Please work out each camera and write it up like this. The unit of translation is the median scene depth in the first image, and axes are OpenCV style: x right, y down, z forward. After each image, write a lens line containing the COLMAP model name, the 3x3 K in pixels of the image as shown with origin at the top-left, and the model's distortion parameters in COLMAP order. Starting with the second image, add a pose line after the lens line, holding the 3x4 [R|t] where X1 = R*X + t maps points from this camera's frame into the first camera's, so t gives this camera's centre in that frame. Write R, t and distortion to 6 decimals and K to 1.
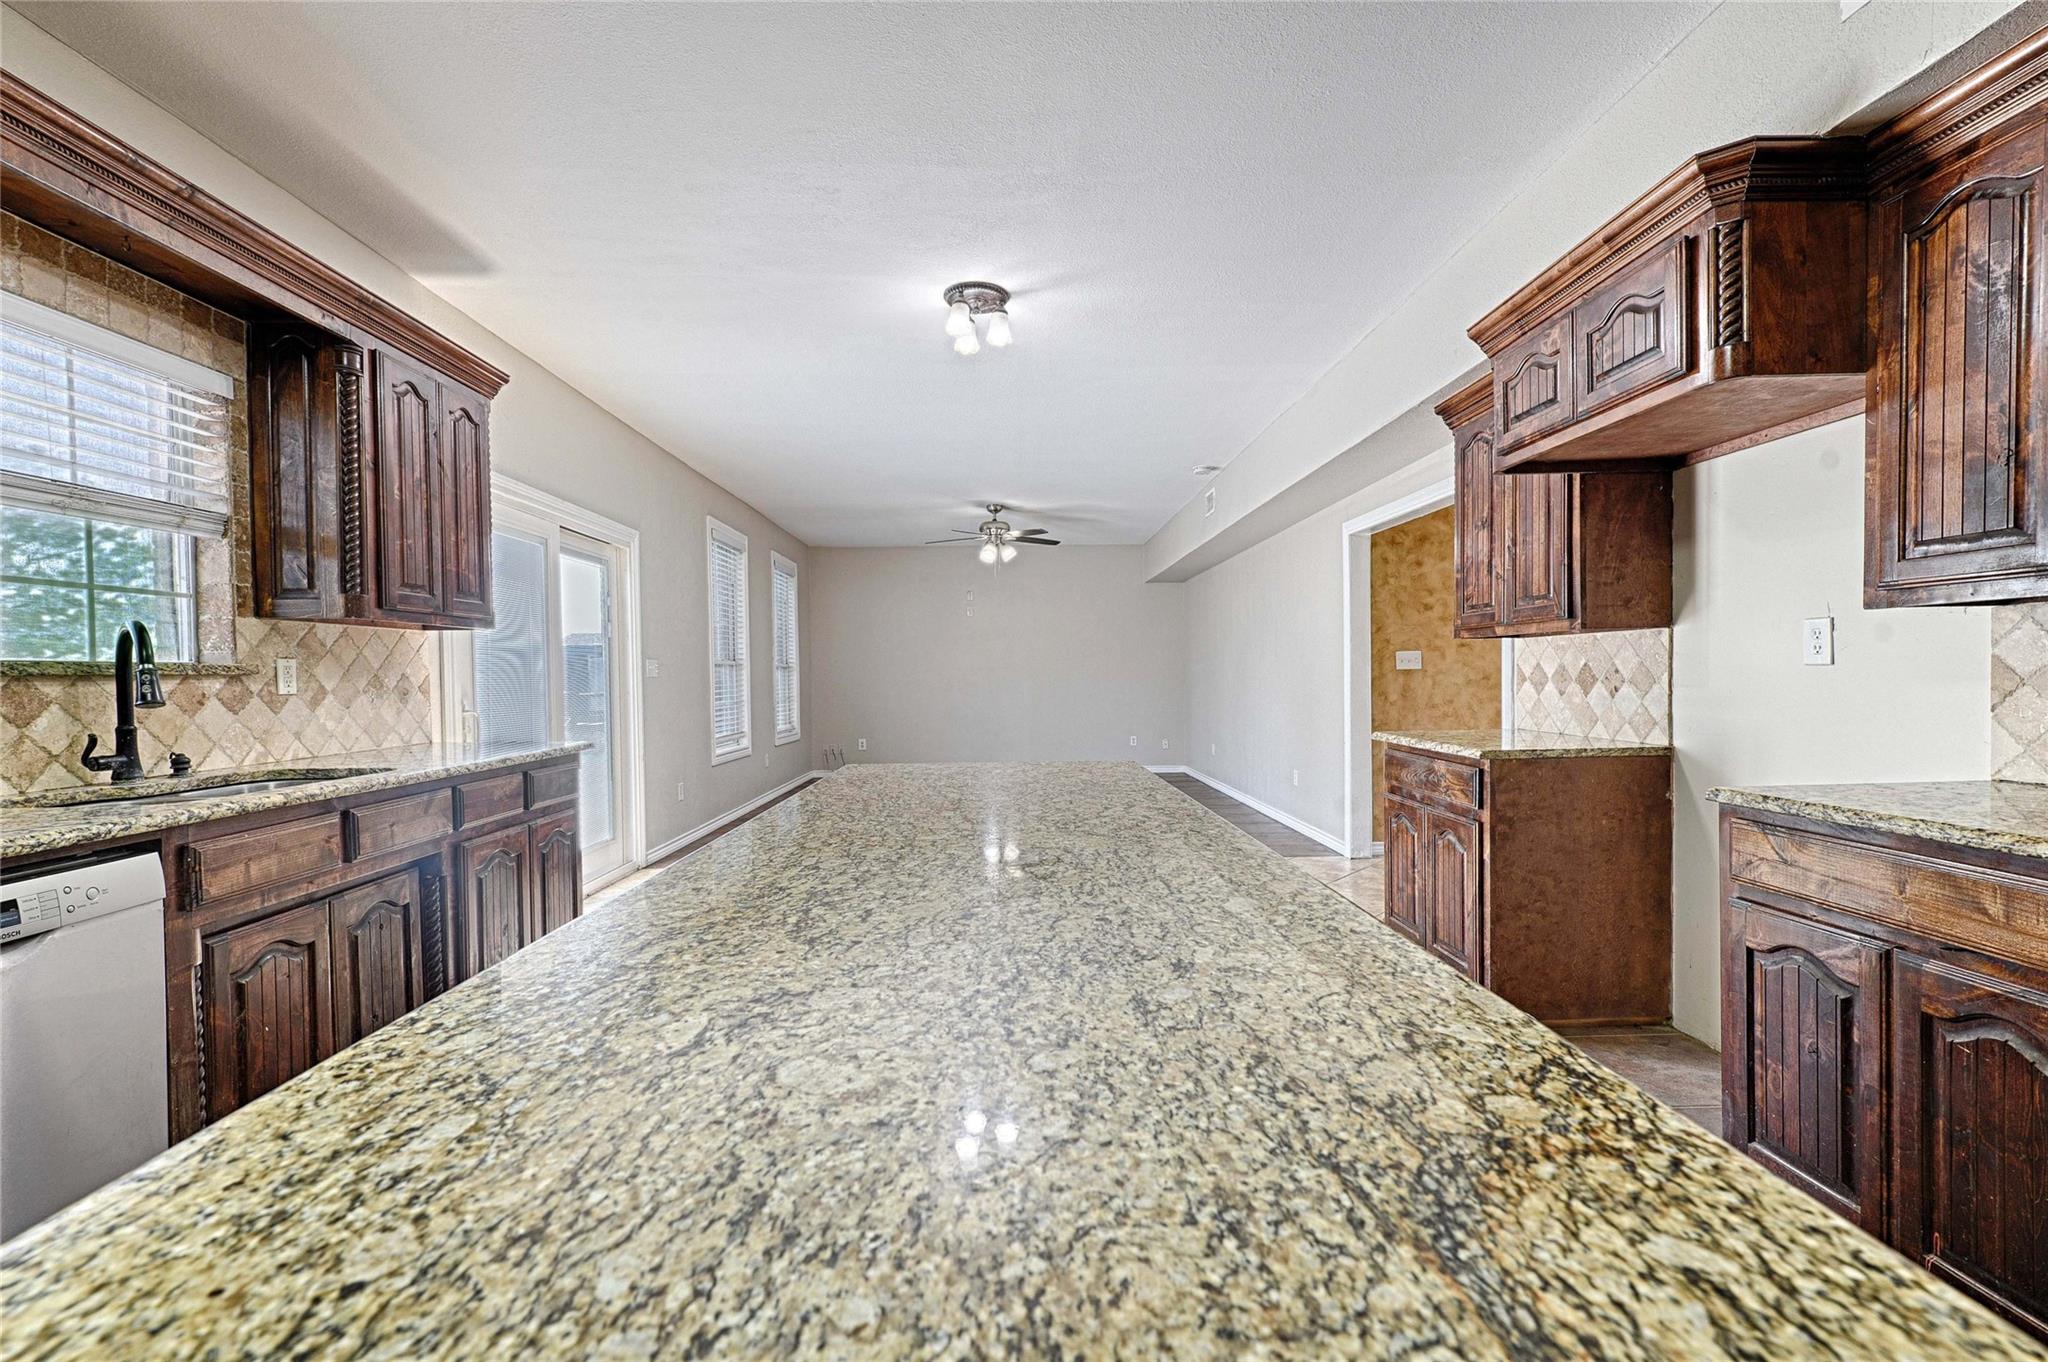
lens RADIAL K [[846.4, 0, 1017.8], [0, 846.4, 688.0], [0, 0, 1]] dist [-0.002600, -0.000782]
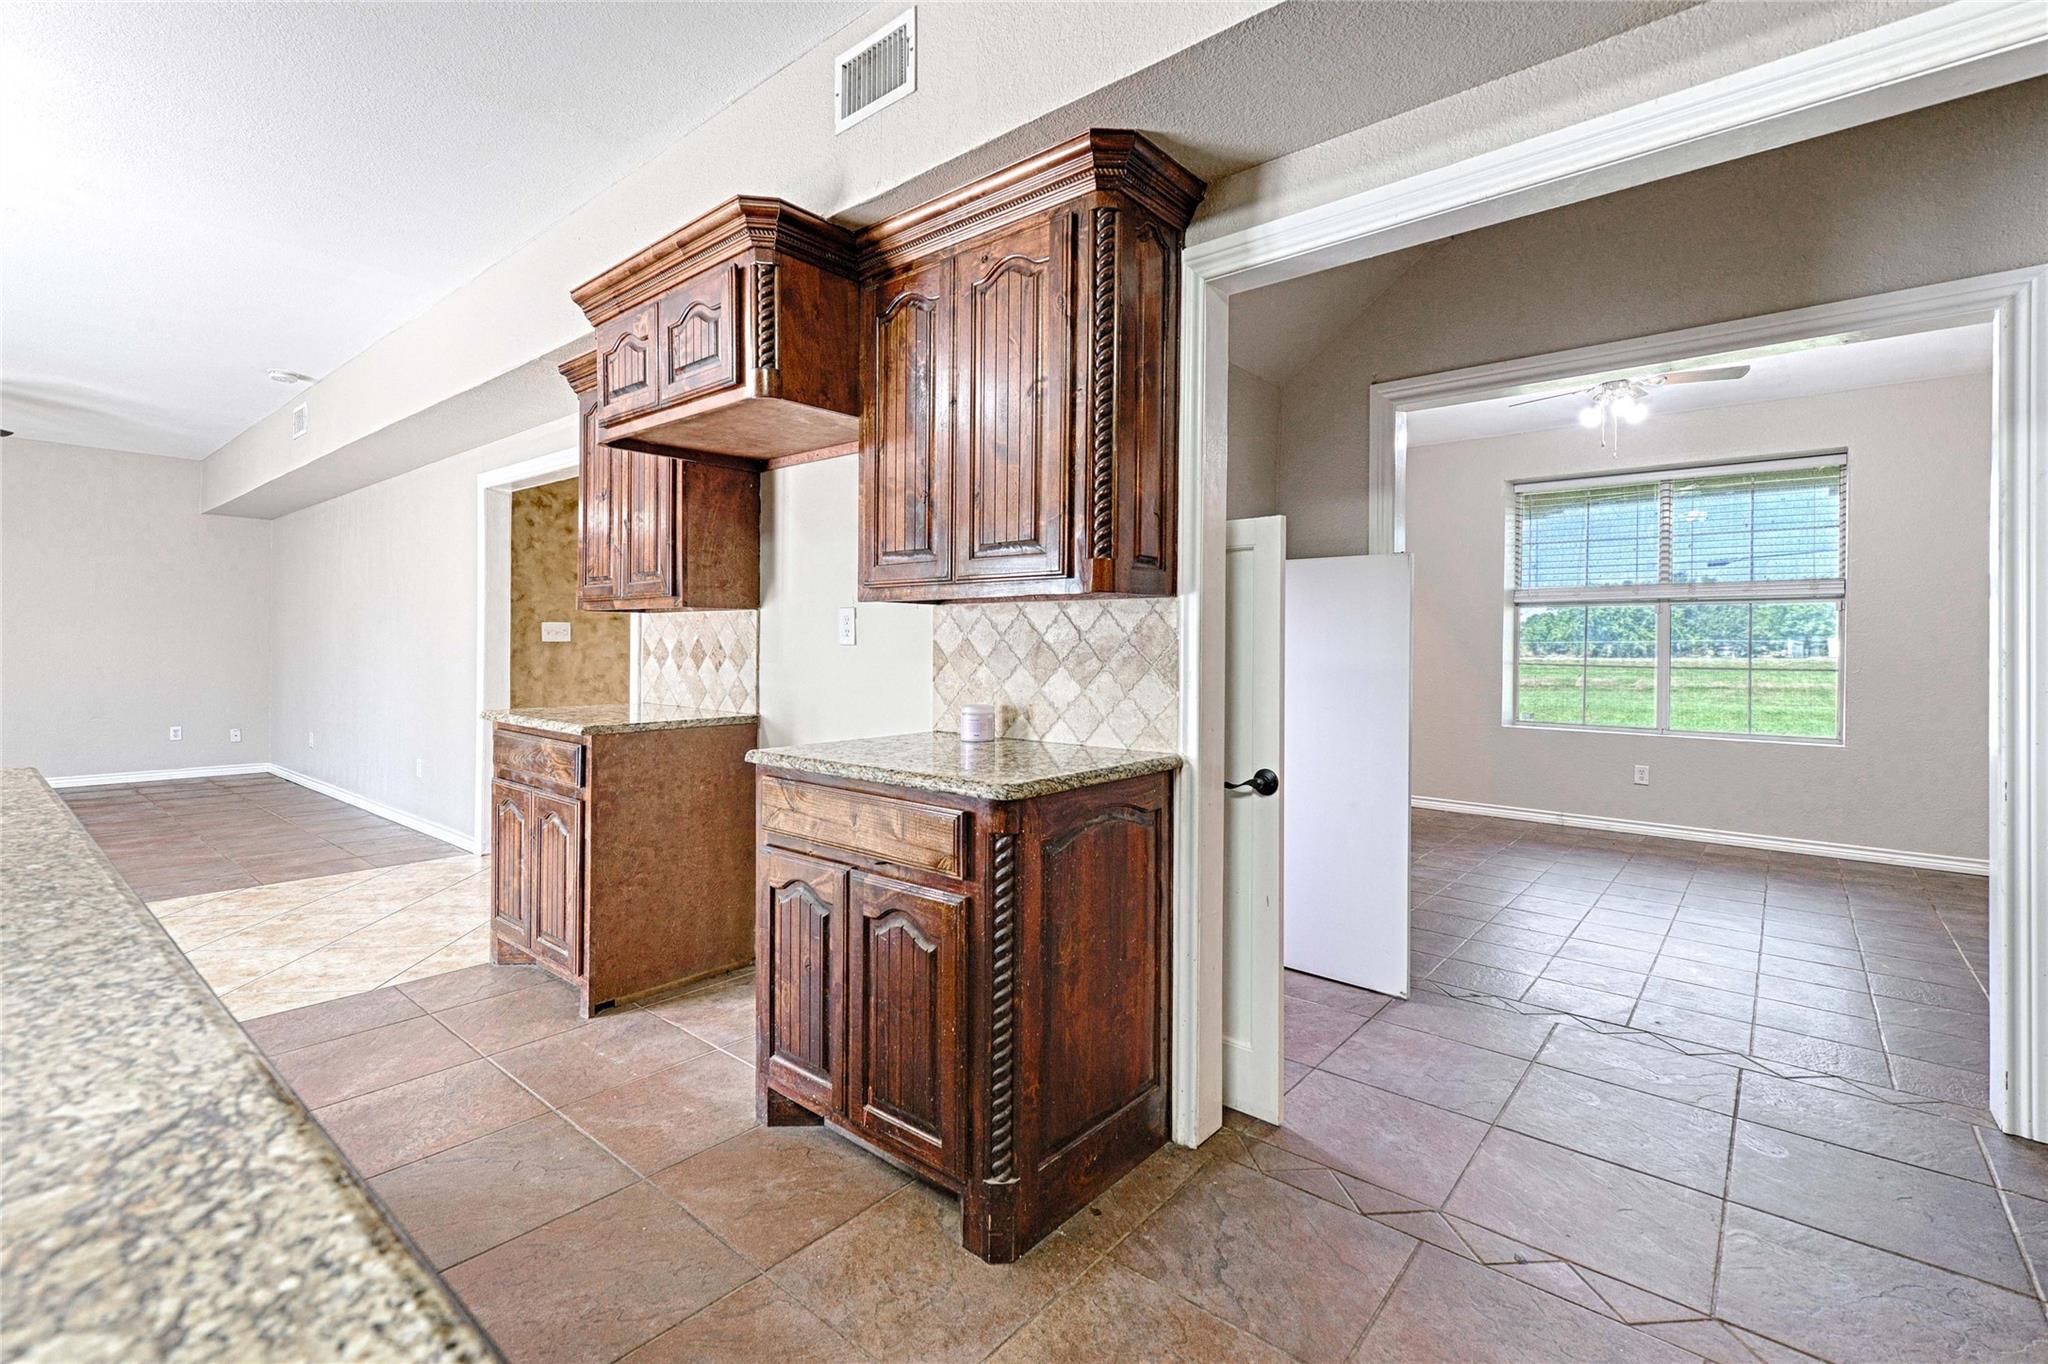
lens RADIAL K [[891.7, 0, 995.4], [0, 891.7, 638.6], [0, 0, 1]] dist [-0.002233, -0.001061]
pose [[0.664116, 0.026867, 0.747146, 0.138012], [-0.007211, 0.999538, -0.029534, 0.000123], [-0.747594, 0.014226, 0.664003, -0.046637]]
